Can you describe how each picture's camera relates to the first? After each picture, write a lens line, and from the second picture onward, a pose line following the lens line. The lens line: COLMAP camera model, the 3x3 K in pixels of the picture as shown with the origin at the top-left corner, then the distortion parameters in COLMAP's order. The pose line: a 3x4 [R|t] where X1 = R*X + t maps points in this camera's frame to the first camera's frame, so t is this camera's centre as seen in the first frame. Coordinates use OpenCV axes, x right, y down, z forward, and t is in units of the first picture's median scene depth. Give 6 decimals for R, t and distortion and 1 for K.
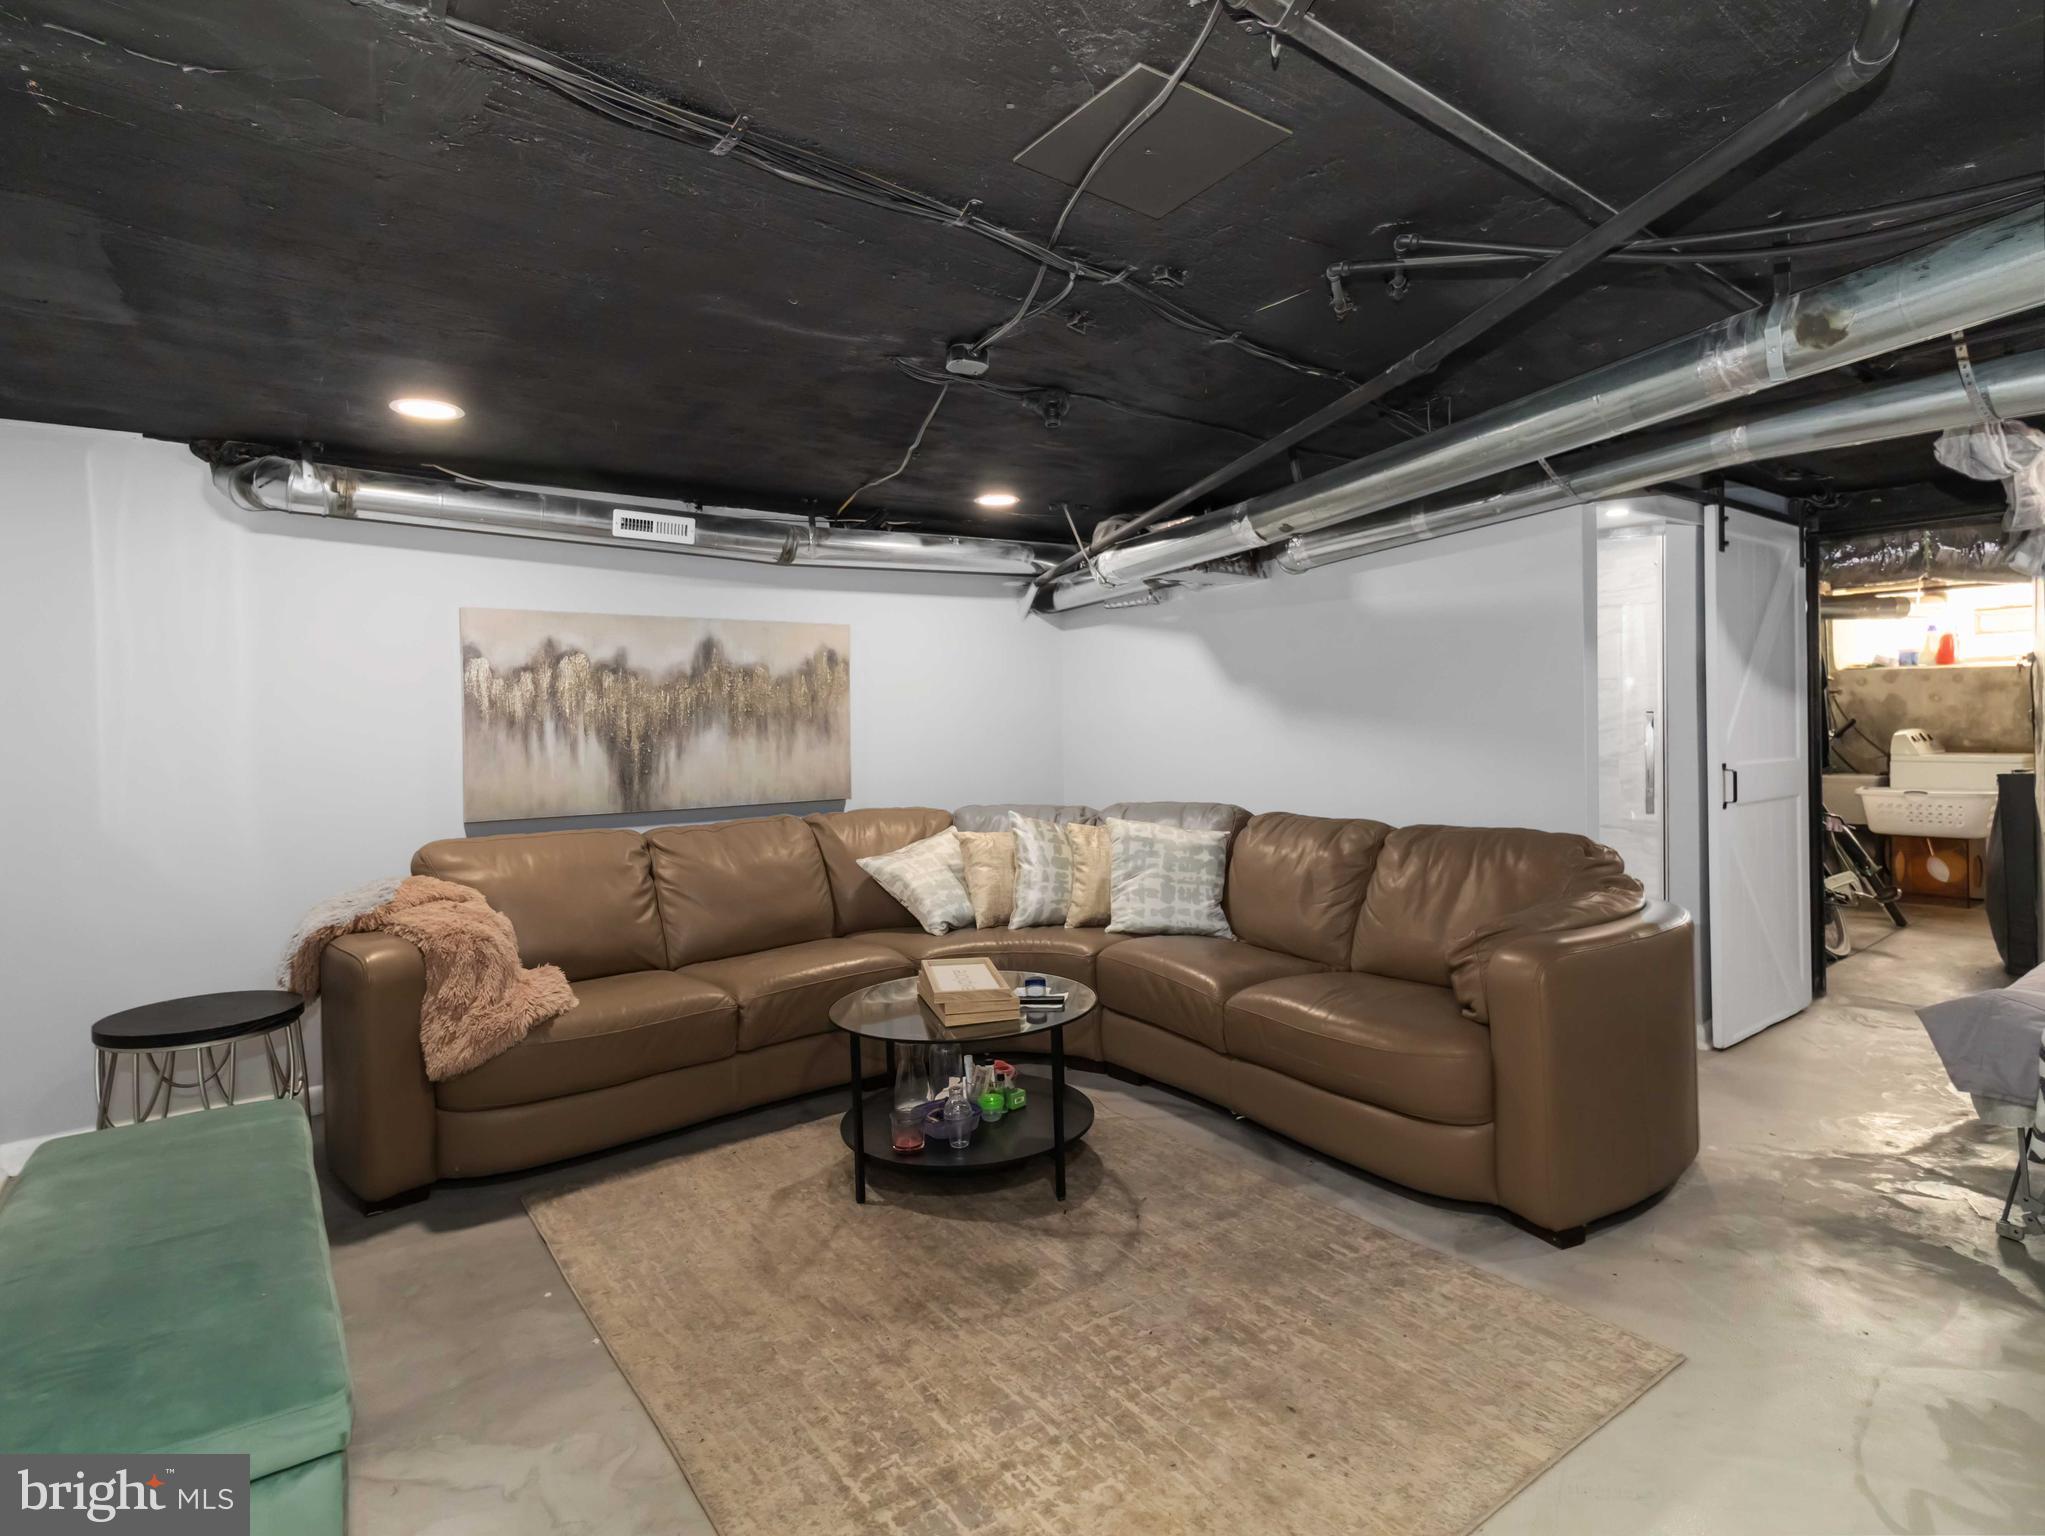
lens RADIAL K [[1060.8, 0, 1038.6], [0, 1060.8, 747.6], [0, 0, 1]] dist [-0.003007, -0.001486]
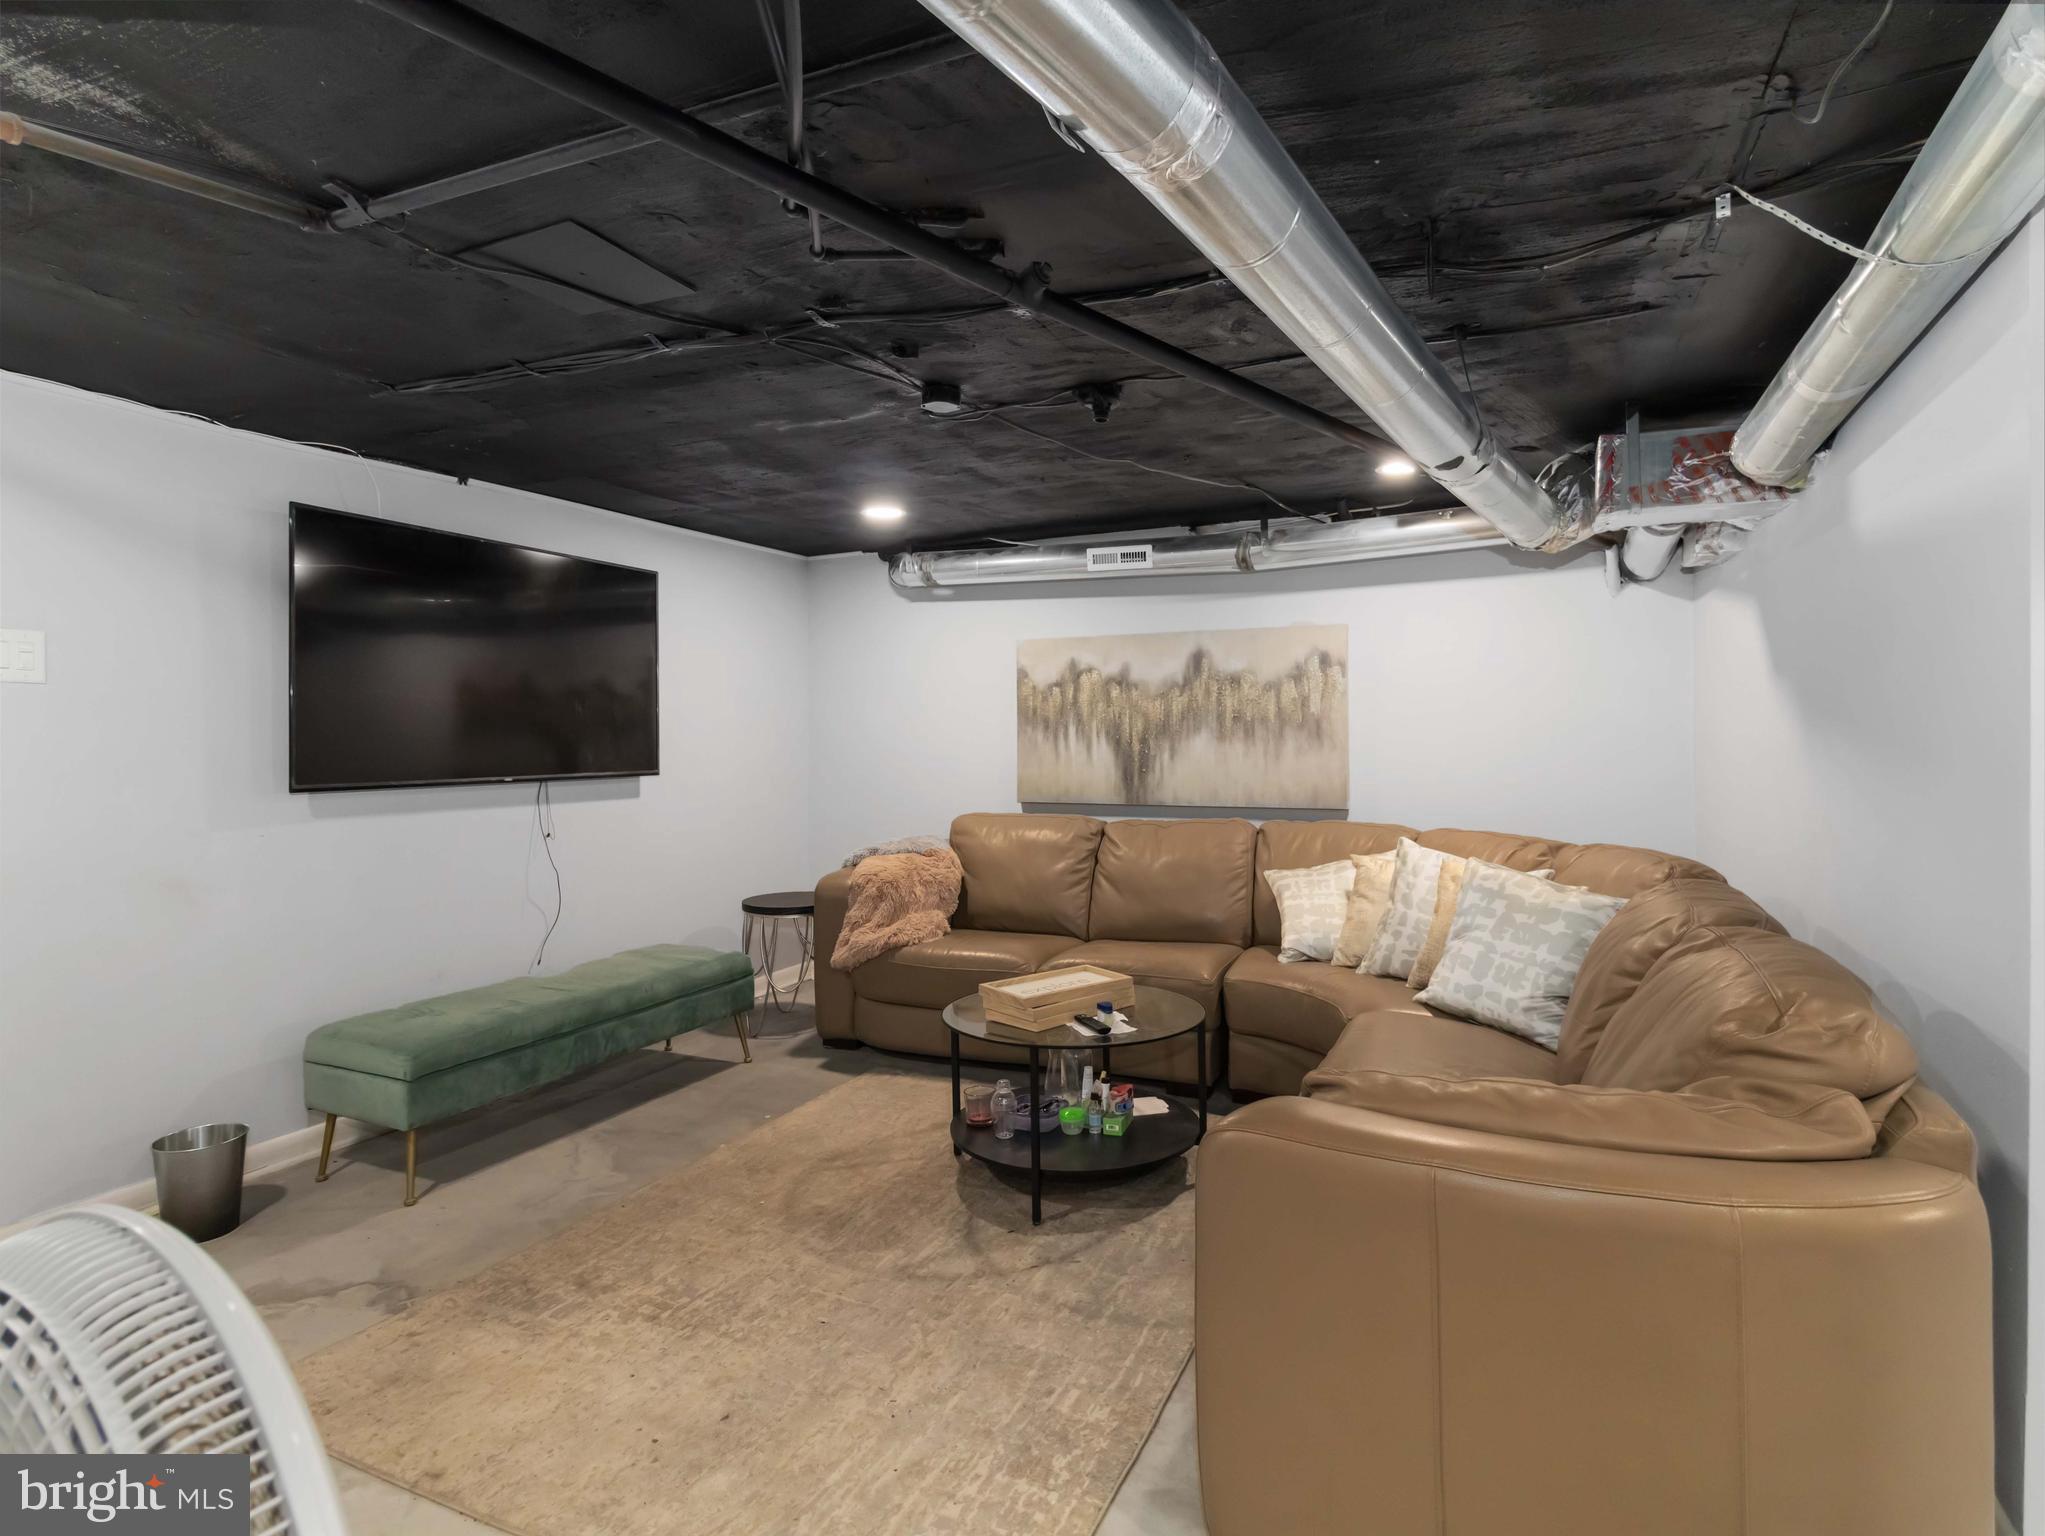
lens RADIAL K [[1060.8, 0, 1038.3], [0, 1060.8, 750.9], [0, 0, 1]] dist [-0.003007, -0.001486]
pose [[0.478538, 0.029833, -0.877560, 0.598676], [-0.018161, 0.999545, 0.024077, -0.024341], [0.877879, 0.004415, 0.478862, 0.363984]]
